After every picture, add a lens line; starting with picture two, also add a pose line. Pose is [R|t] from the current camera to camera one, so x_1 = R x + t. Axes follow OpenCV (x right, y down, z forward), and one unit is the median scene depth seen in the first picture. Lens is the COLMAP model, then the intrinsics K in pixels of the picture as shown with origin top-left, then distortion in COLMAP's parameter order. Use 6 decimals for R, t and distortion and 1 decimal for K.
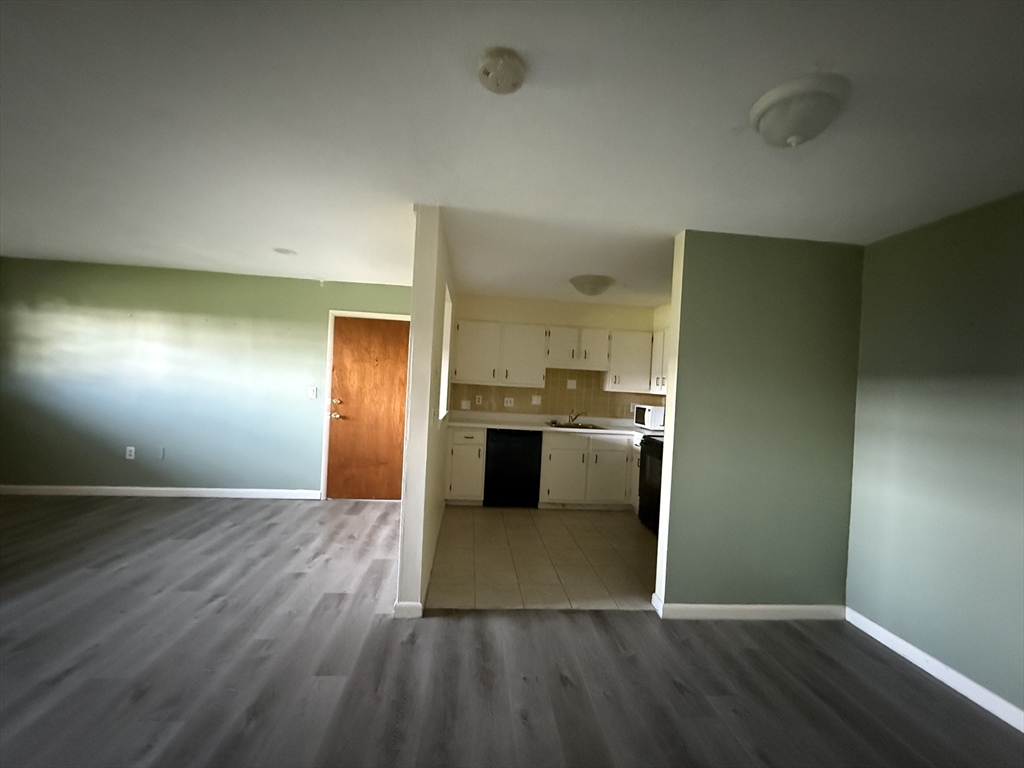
lens RADIAL K [[407.7, 0, 509.5], [0, 407.7, 385.3], [0, 0, 1]] dist [-0.000048, 0.000340]
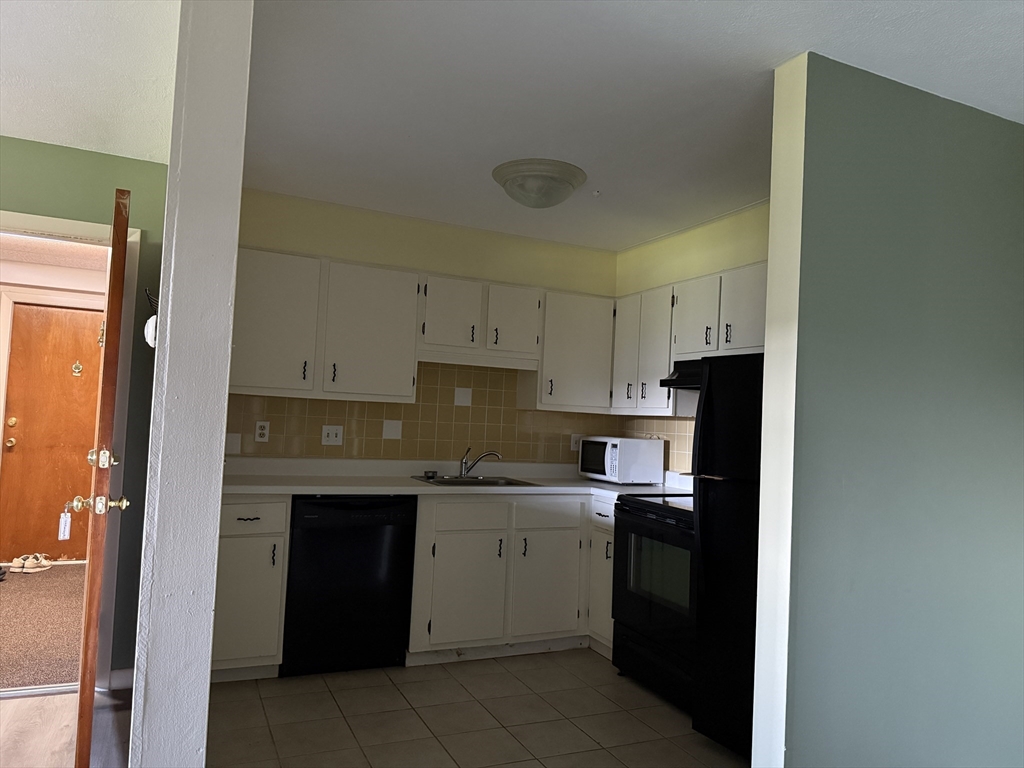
lens RADIAL K [[714.8, 0, 511.8], [0, 714.8, 383.0], [0, 0, 1]] dist [0.062236, -0.081835]
pose [[0.941889, 0.009586, 0.335787, -0.097436], [0.003612, 0.999246, -0.038657, 0.017151], [-0.335904, 0.037624, 0.941144, 0.199440]]
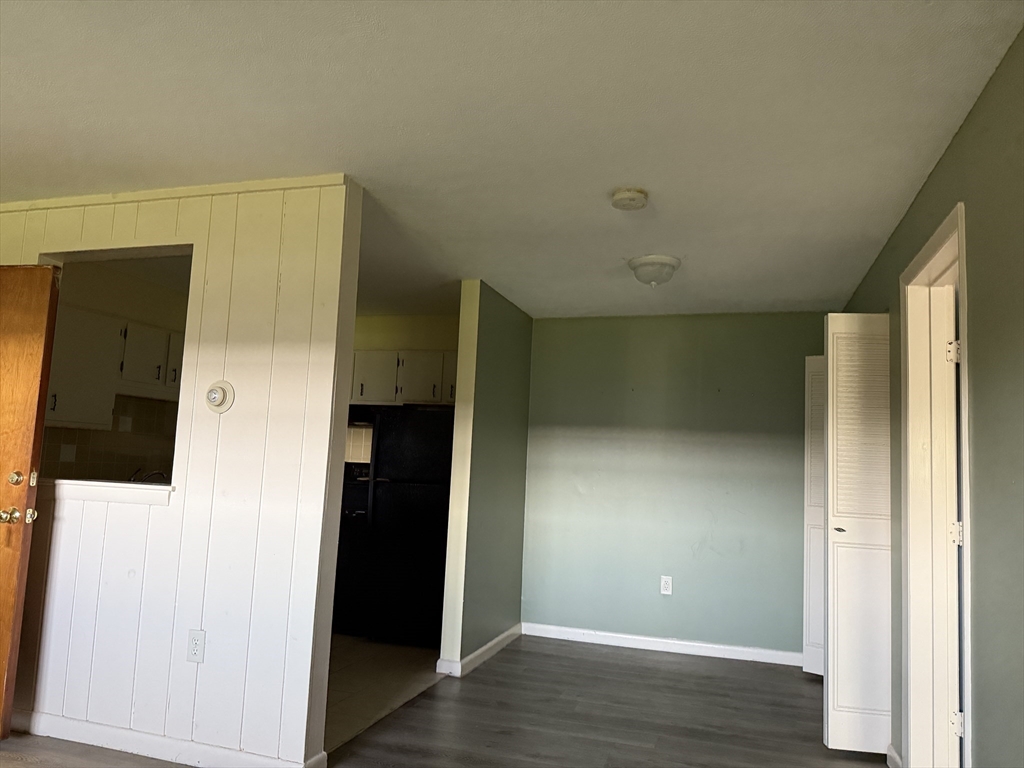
lens RADIAL K [[714.8, 0, 517.8], [0, 714.8, 391.3], [0, 0, 1]] dist [0.062236, -0.081835]
pose [[0.386815, 0.058927, 0.920273, -0.677098], [-0.019753, 0.998257, -0.055618, -0.002462], [-0.921946, 0.003336, 0.387305, 0.128418]]
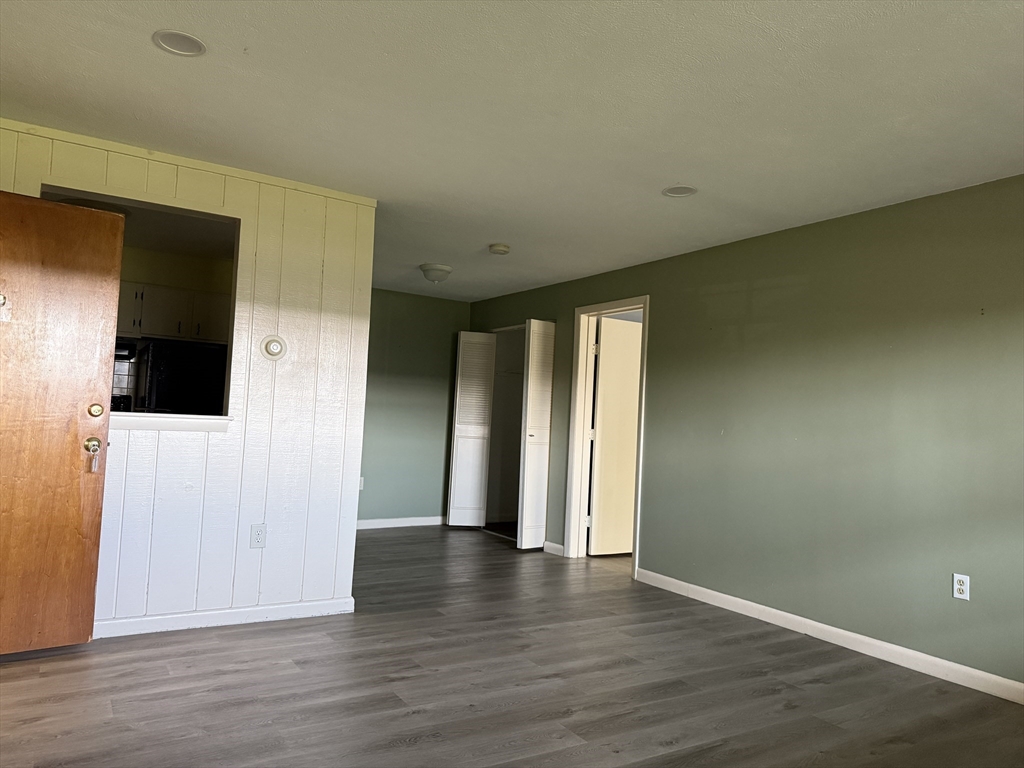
lens RADIAL K [[714.8, 0, 511.4], [0, 714.8, 387.4], [0, 0, 1]] dist [0.062236, -0.081835]
pose [[-0.448054, -0.033048, 0.893396, -1.090441], [-0.067696, 0.997702, 0.002955, -0.003426], [-0.891440, -0.059155, -0.449261, 0.802953]]
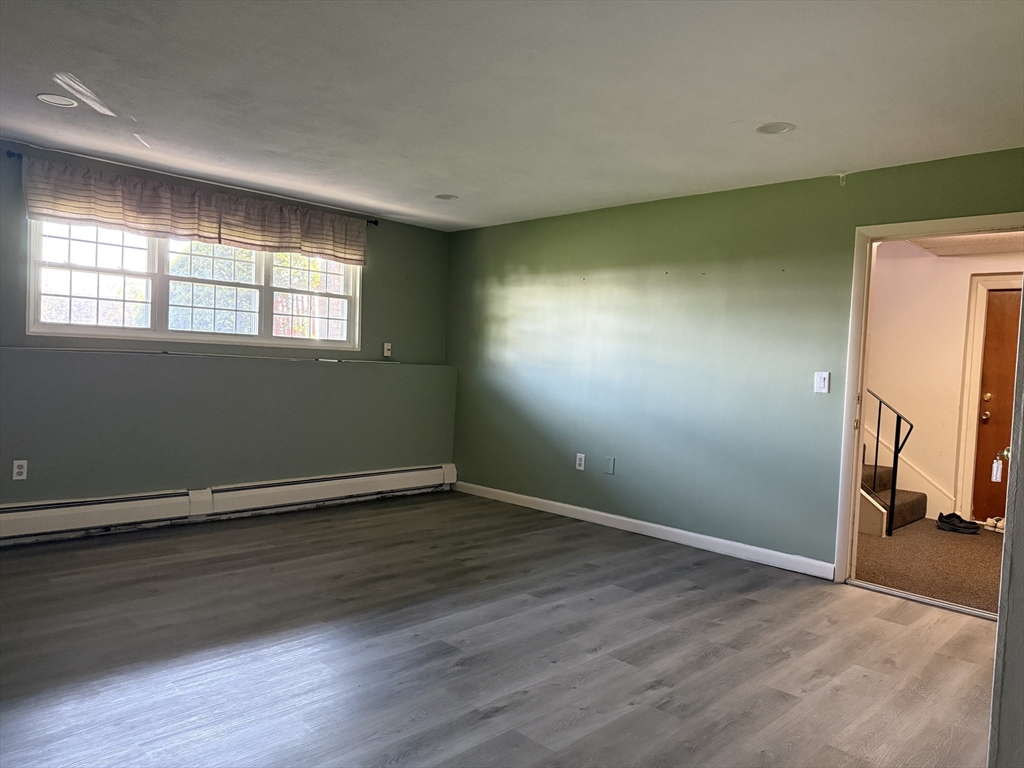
lens RADIAL K [[714.8, 0, 505.3], [0, 714.8, 390.9], [0, 0, 1]] dist [0.062236, -0.081835]
pose [[0.638263, 0.010921, -0.769741, -0.006016], [-0.016873, 0.999858, 0.000194, 0.037059], [0.769634, 0.012864, 0.638356, 0.051255]]
